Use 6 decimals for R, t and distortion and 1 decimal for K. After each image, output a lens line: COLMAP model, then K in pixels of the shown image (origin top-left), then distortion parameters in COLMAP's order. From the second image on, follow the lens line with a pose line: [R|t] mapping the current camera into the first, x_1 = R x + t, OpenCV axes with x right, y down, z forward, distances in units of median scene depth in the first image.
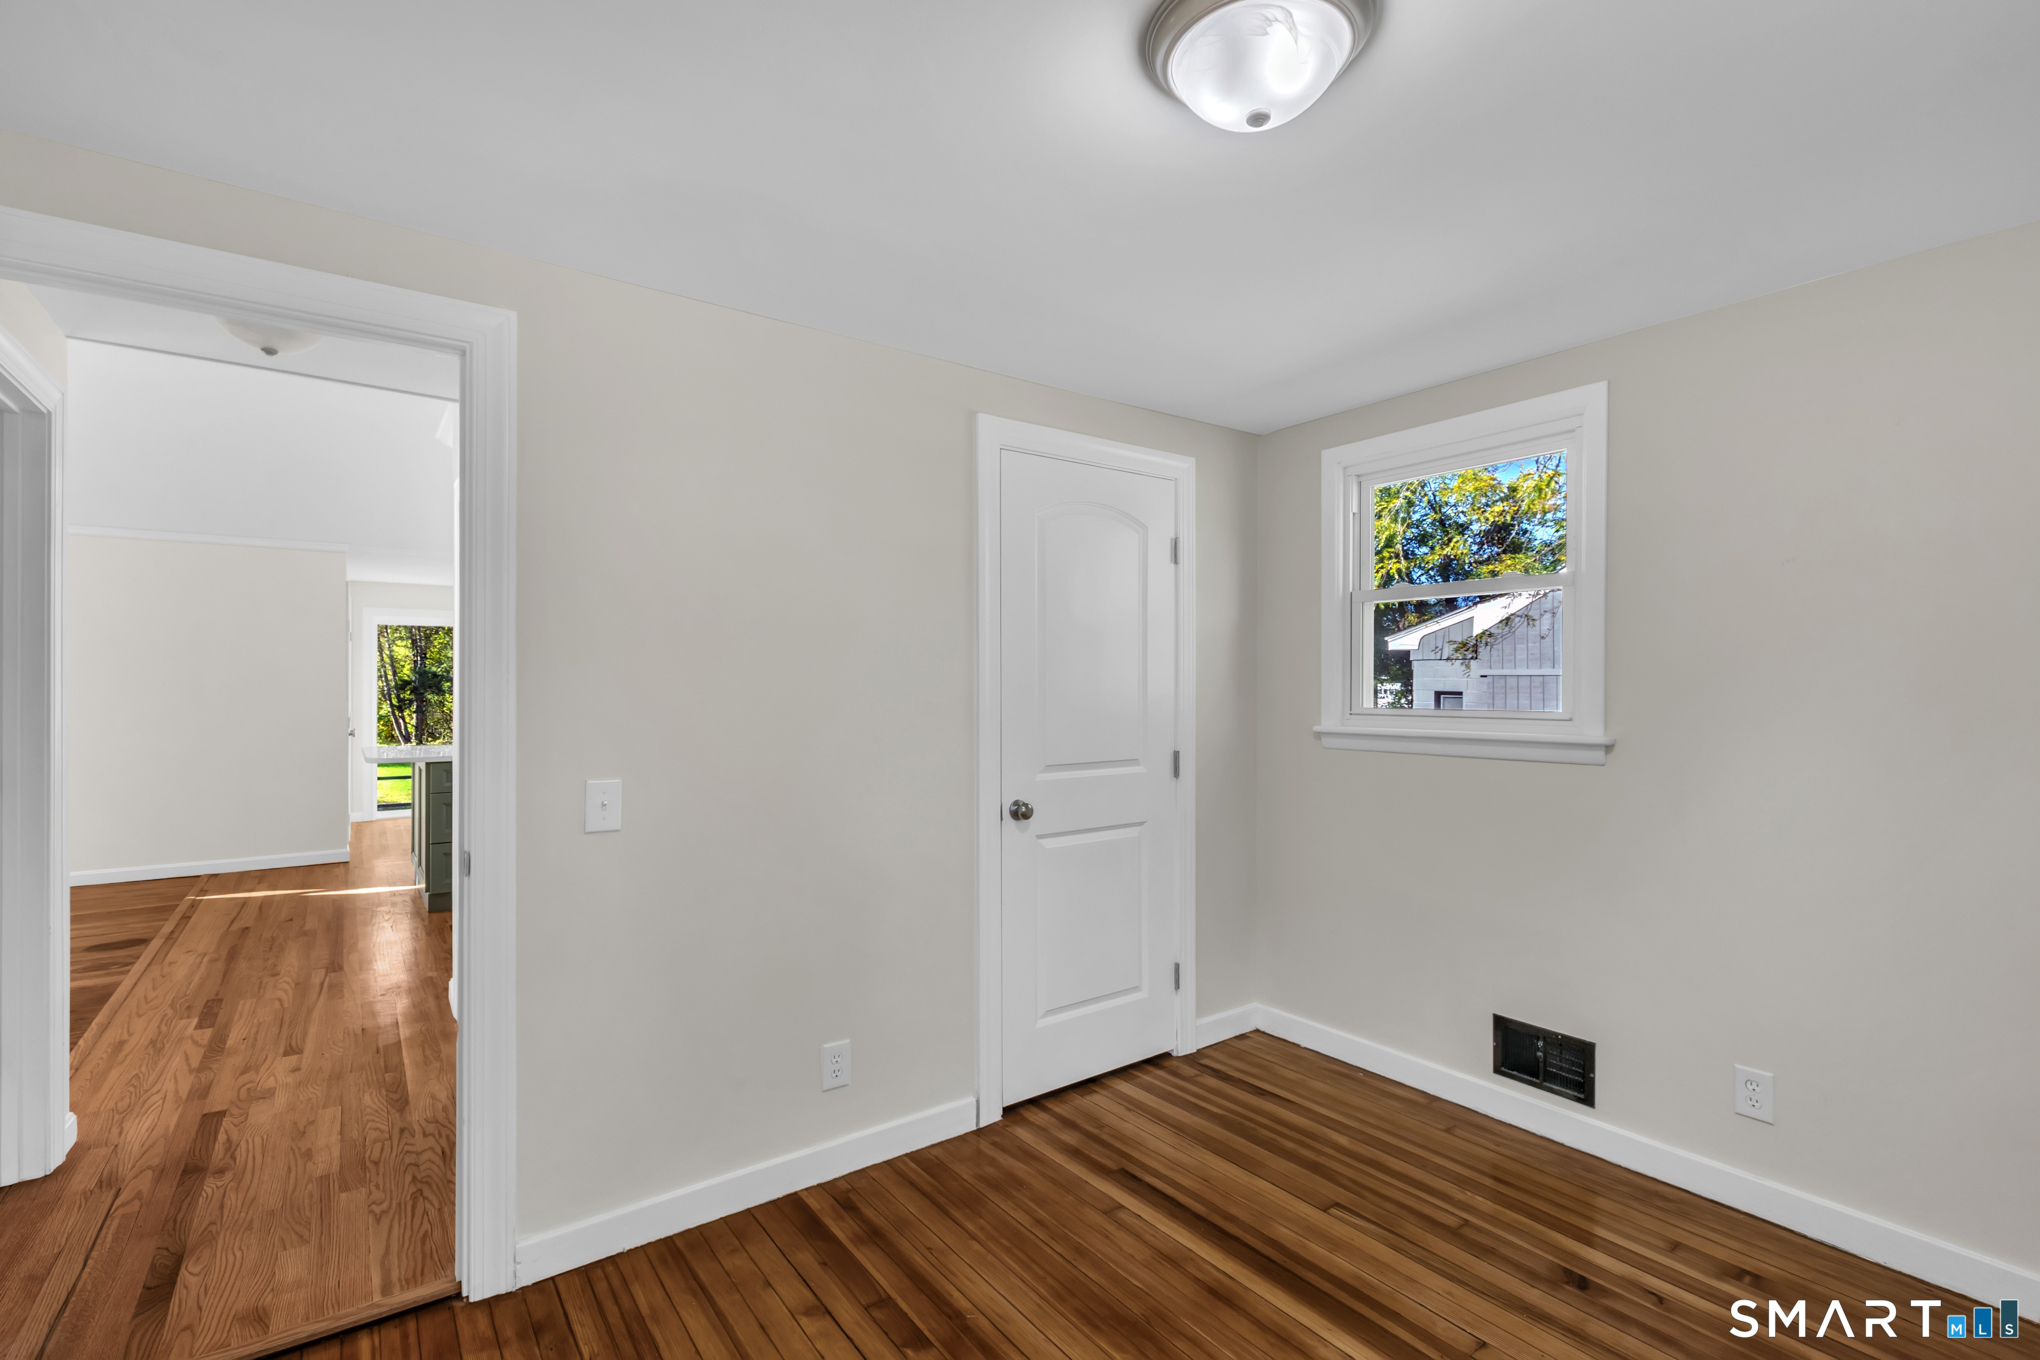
lens RADIAL K [[917.0, 0, 1020.0], [0, 917.0, 680.0], [0, 0, 1]] dist [0.009328, 0.000019]
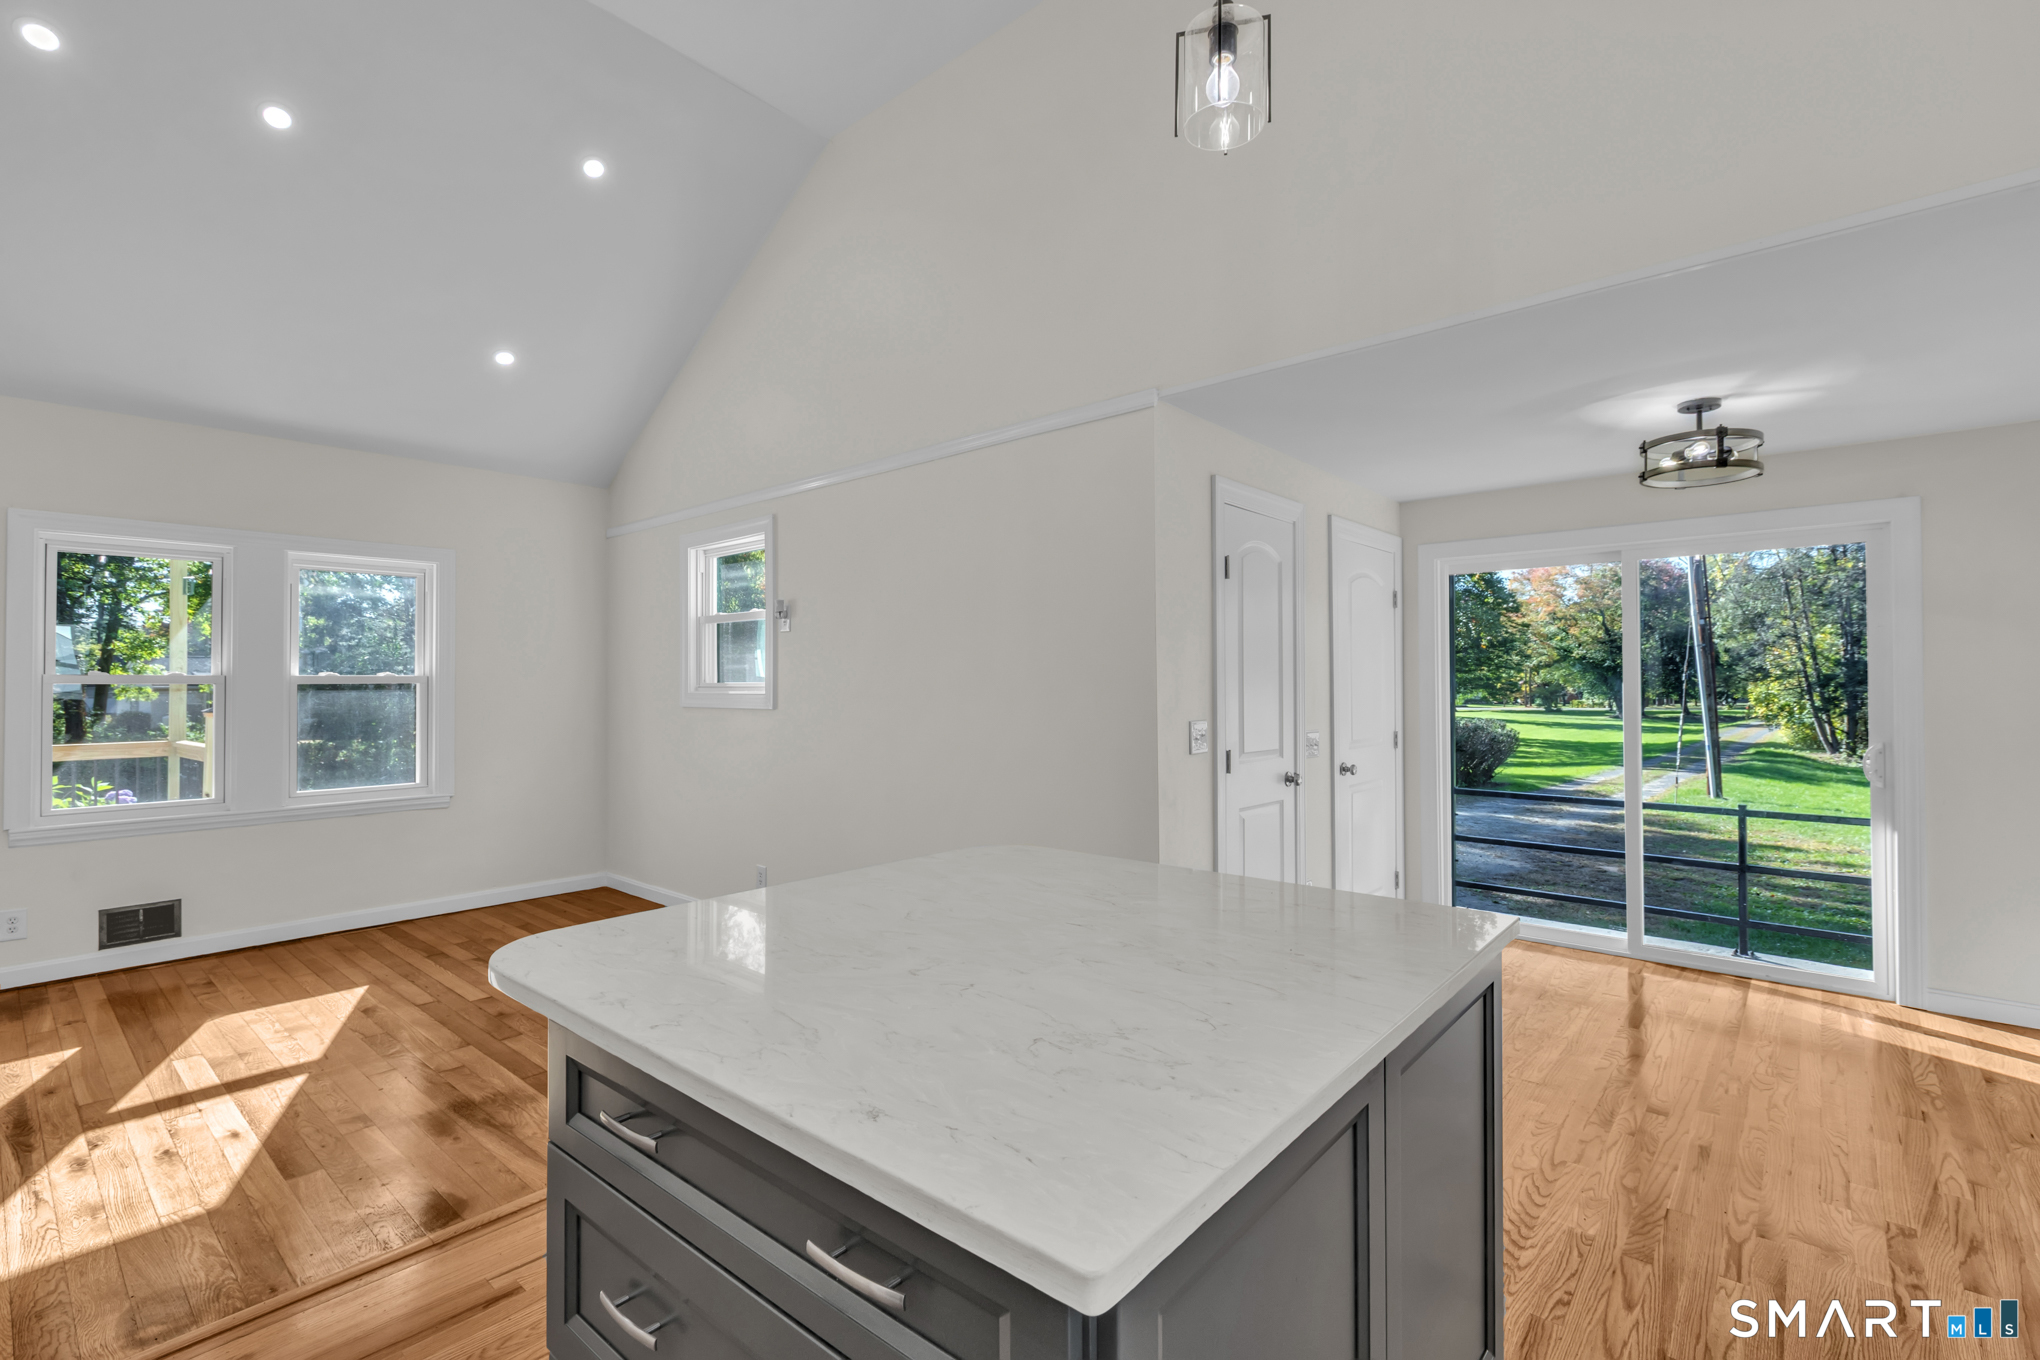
lens RADIAL K [[917.0, 0, 1020.0], [0, 917.0, 680.0], [0, 0, 1]] dist [0.009328, 0.000019]
pose [[0.260135, -0.002750, -0.965568, -0.075297], [0.008096, 0.999967, -0.000667, -0.000007], [0.965538, -0.007644, 0.260148, 0.108605]]
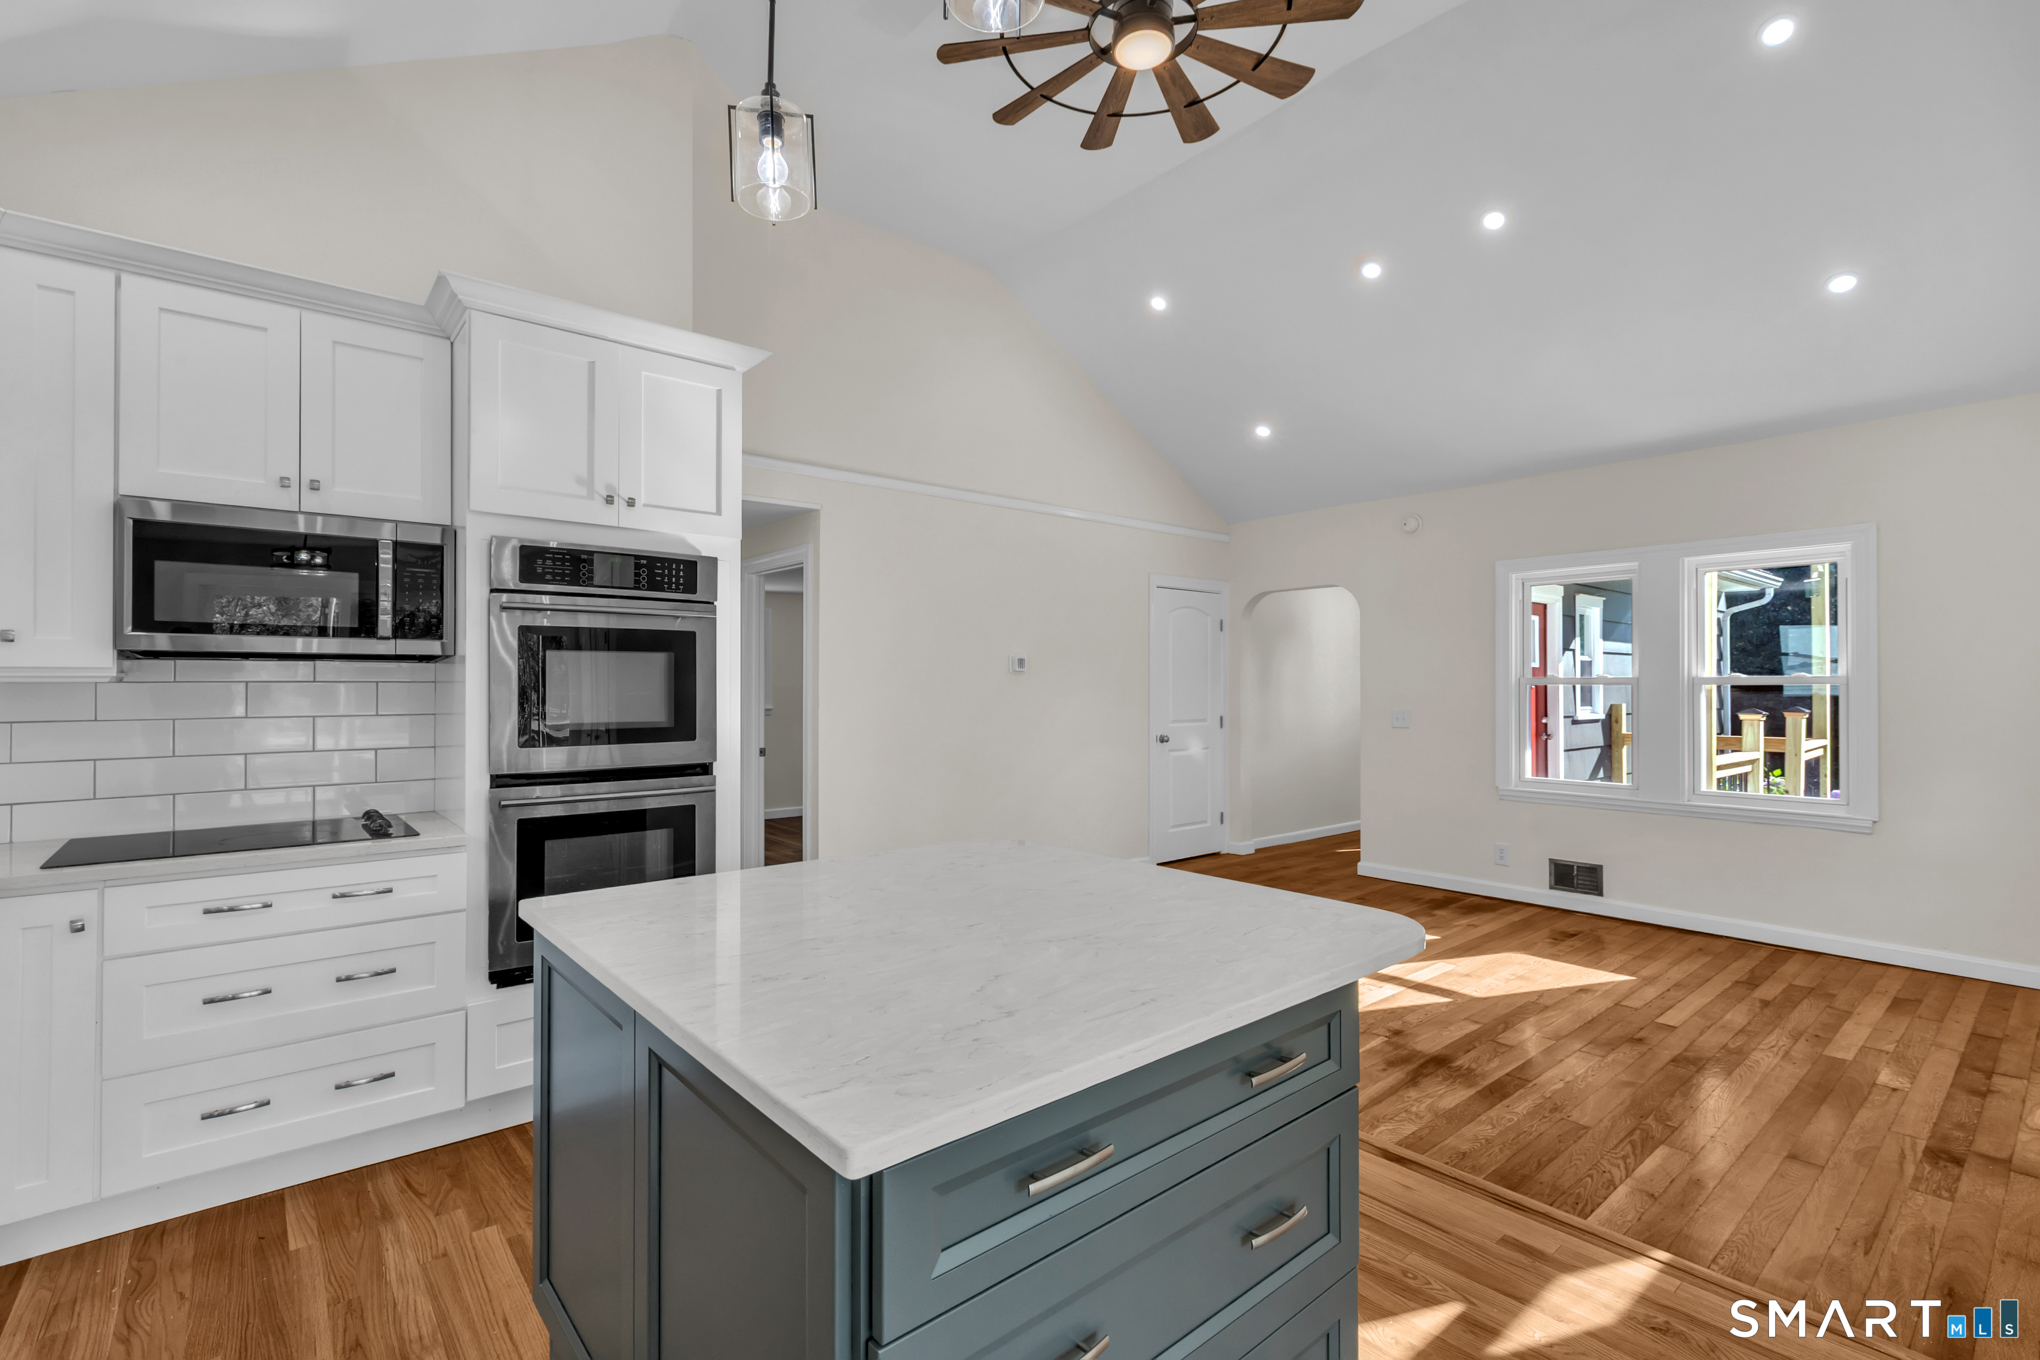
lens RADIAL K [[930.8, 0, 1020.0], [0, 930.8, 680.0], [0, 0, 1]] dist [-0.003726, -0.000329]
pose [[-0.994389, -0.000508, -0.105788, -0.198741], [0.000530, 0.999952, -0.009788, 0.000239], [0.105788, -0.009789, -0.994341, 0.297258]]
